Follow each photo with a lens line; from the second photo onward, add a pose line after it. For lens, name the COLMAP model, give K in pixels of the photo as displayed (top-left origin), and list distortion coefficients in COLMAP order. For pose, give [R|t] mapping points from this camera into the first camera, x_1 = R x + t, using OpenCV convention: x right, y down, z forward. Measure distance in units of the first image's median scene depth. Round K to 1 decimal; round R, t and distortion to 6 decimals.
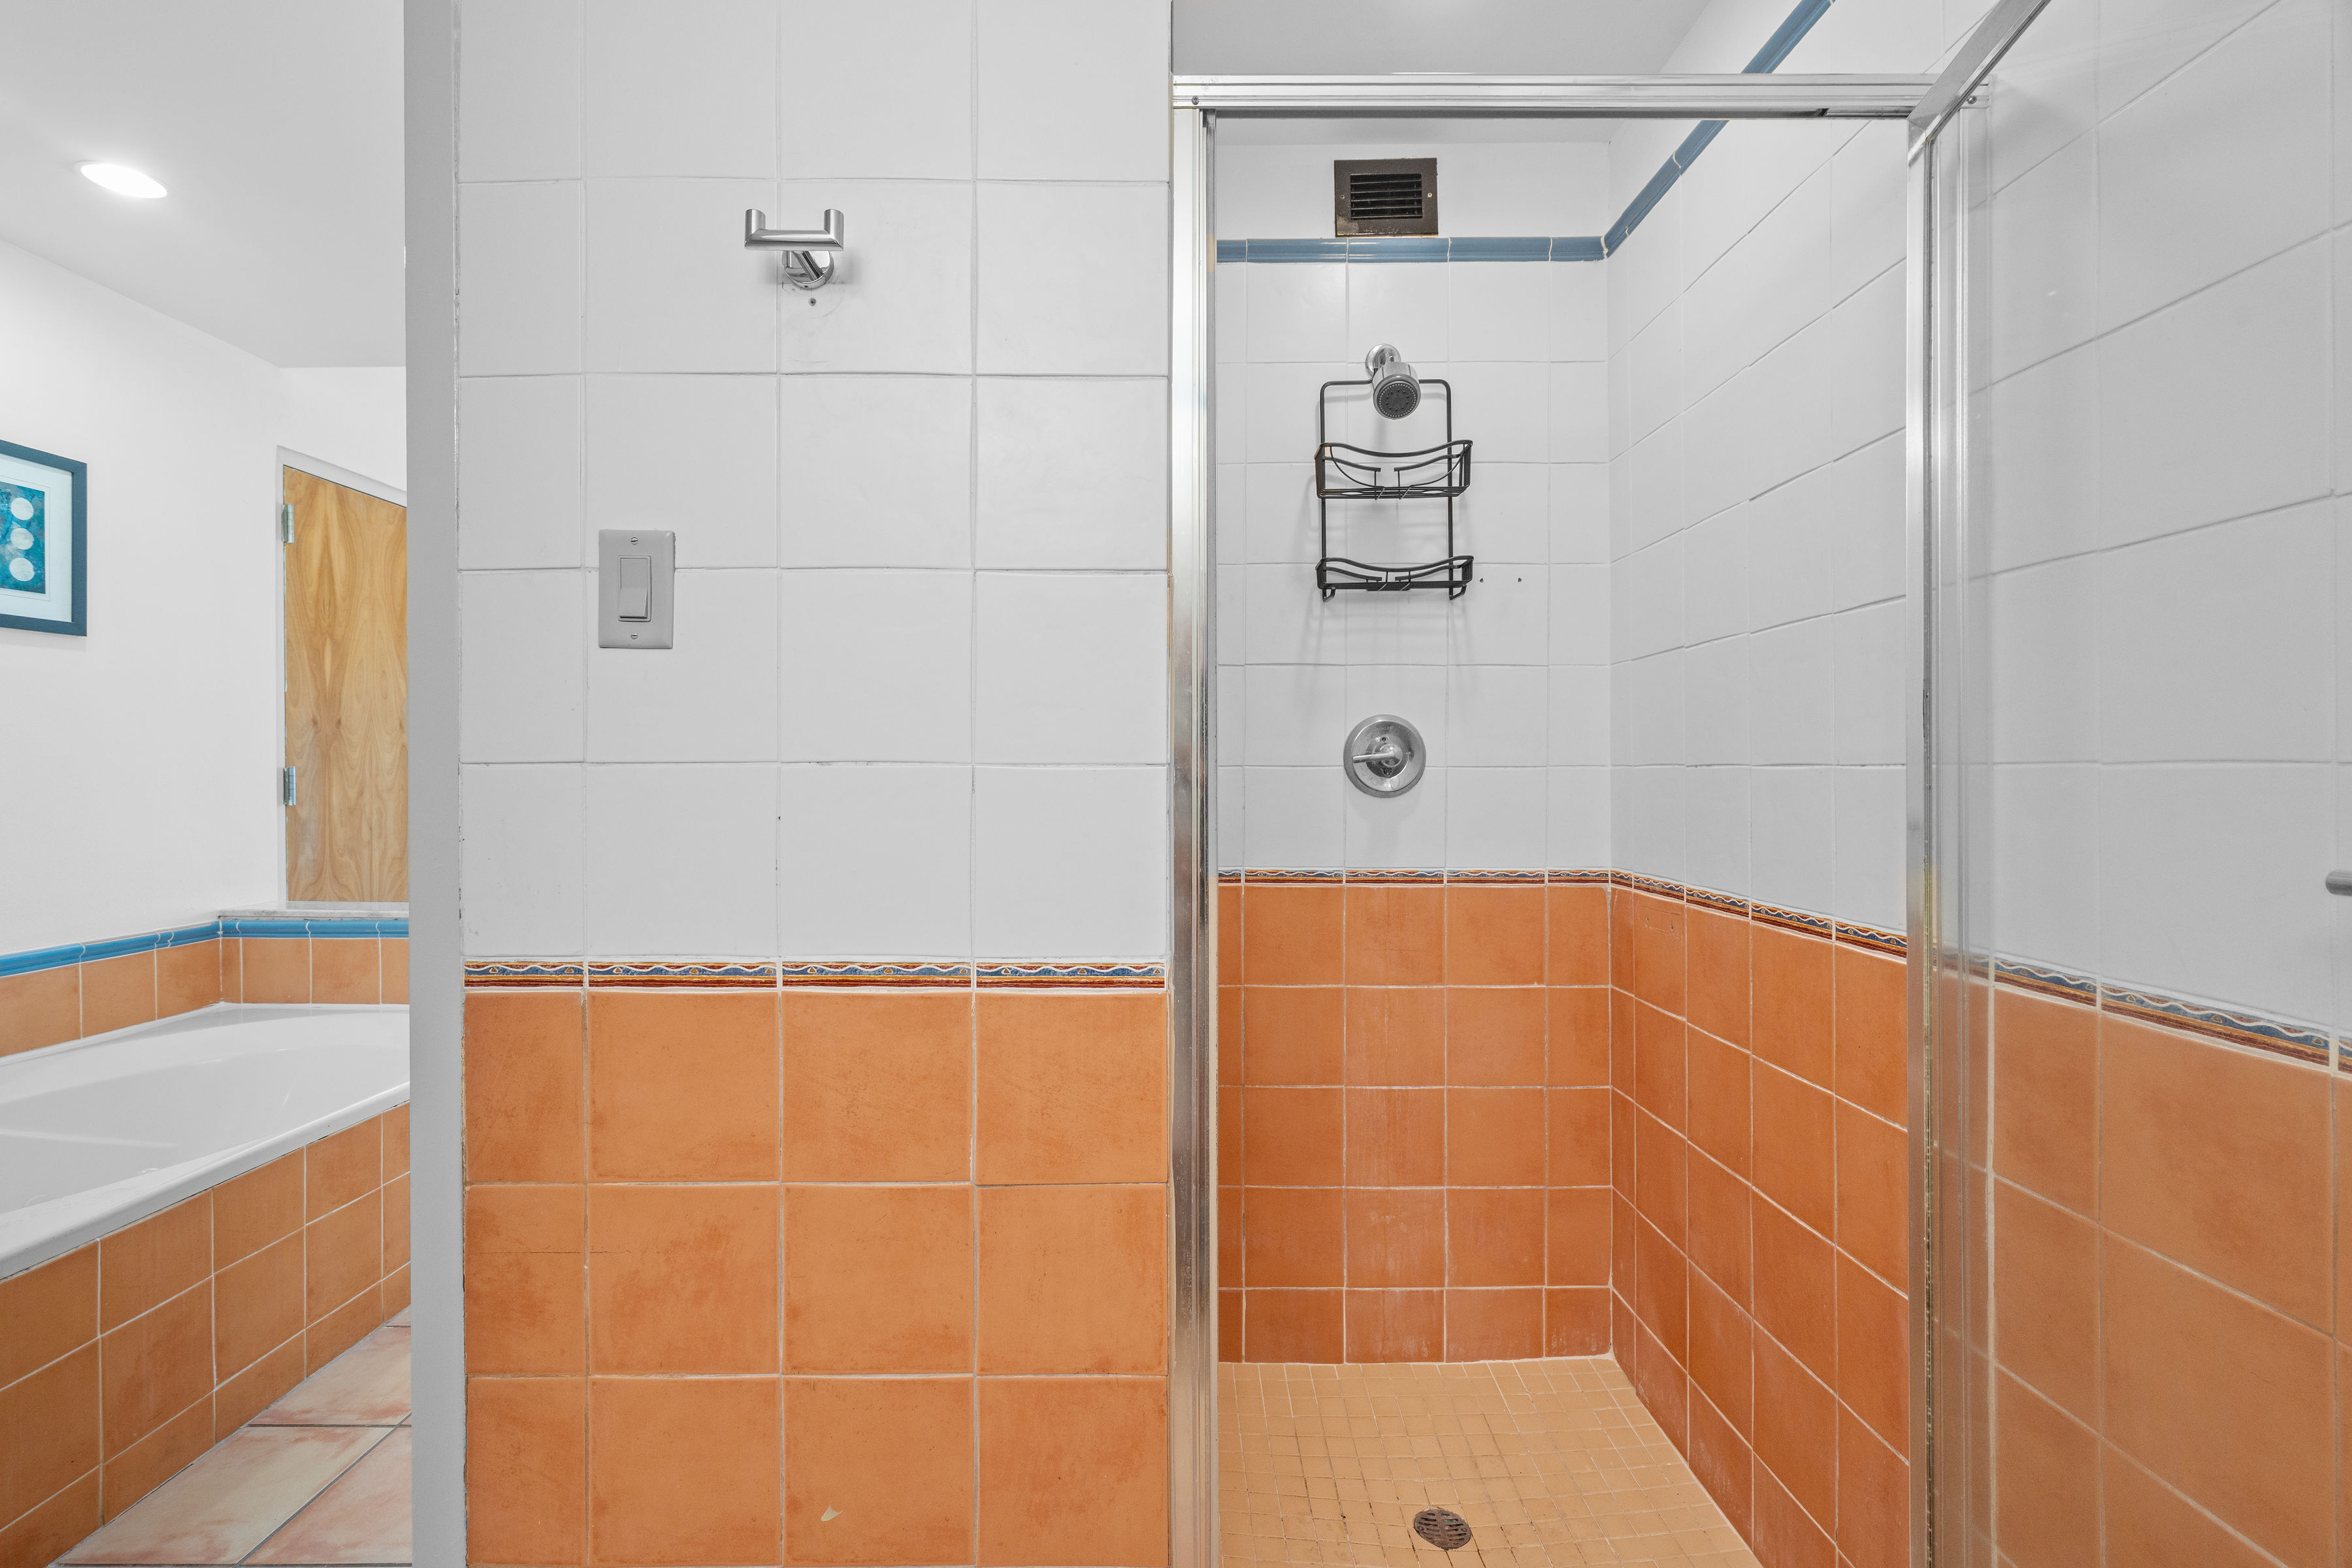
lens RADIAL K [[1072.2, 0, 1175.4], [0, 1072.2, 774.8], [0, 0, 1]] dist [-0.003982, 0.000925]
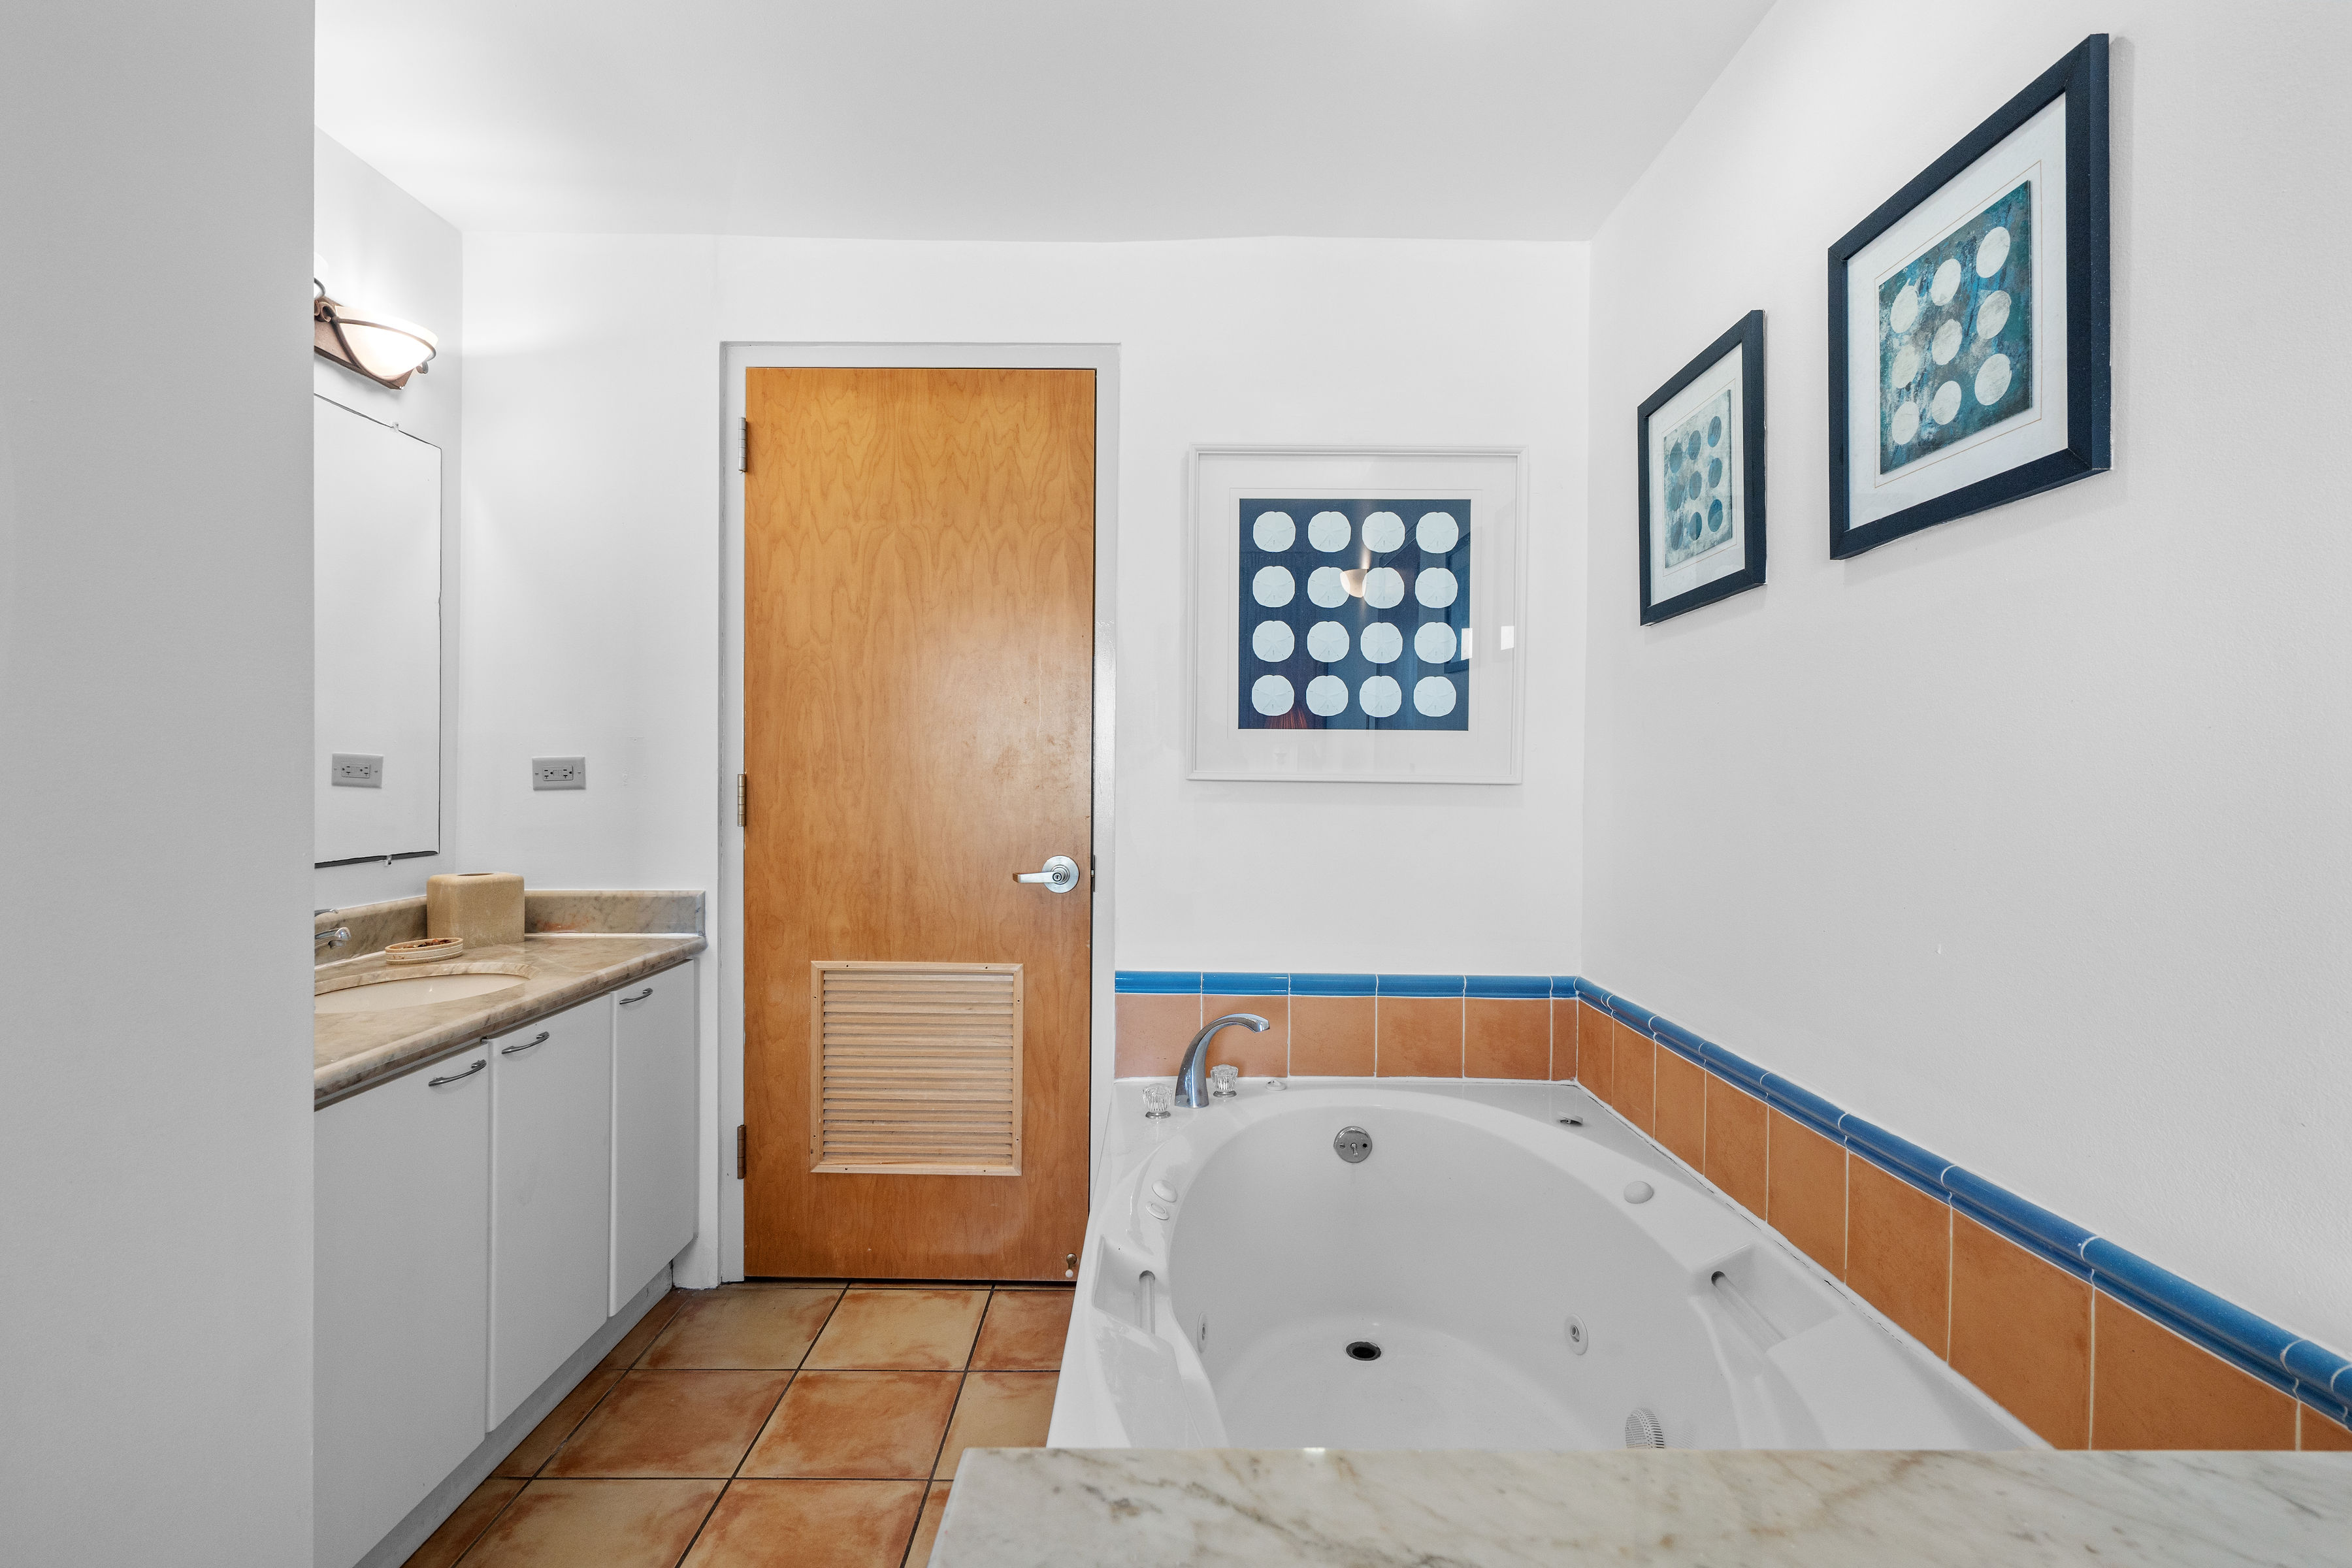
lens RADIAL K [[1072.2, 0, 1172.7], [0, 1072.2, 778.9], [0, 0, 1]] dist [-0.003982, 0.000925]
pose [[-0.999995, -0.003001, 0.000839, -0.710095], [-0.002991, 0.999932, 0.011296, -0.019372], [-0.000873, 0.011294, -0.999936, 1.464656]]
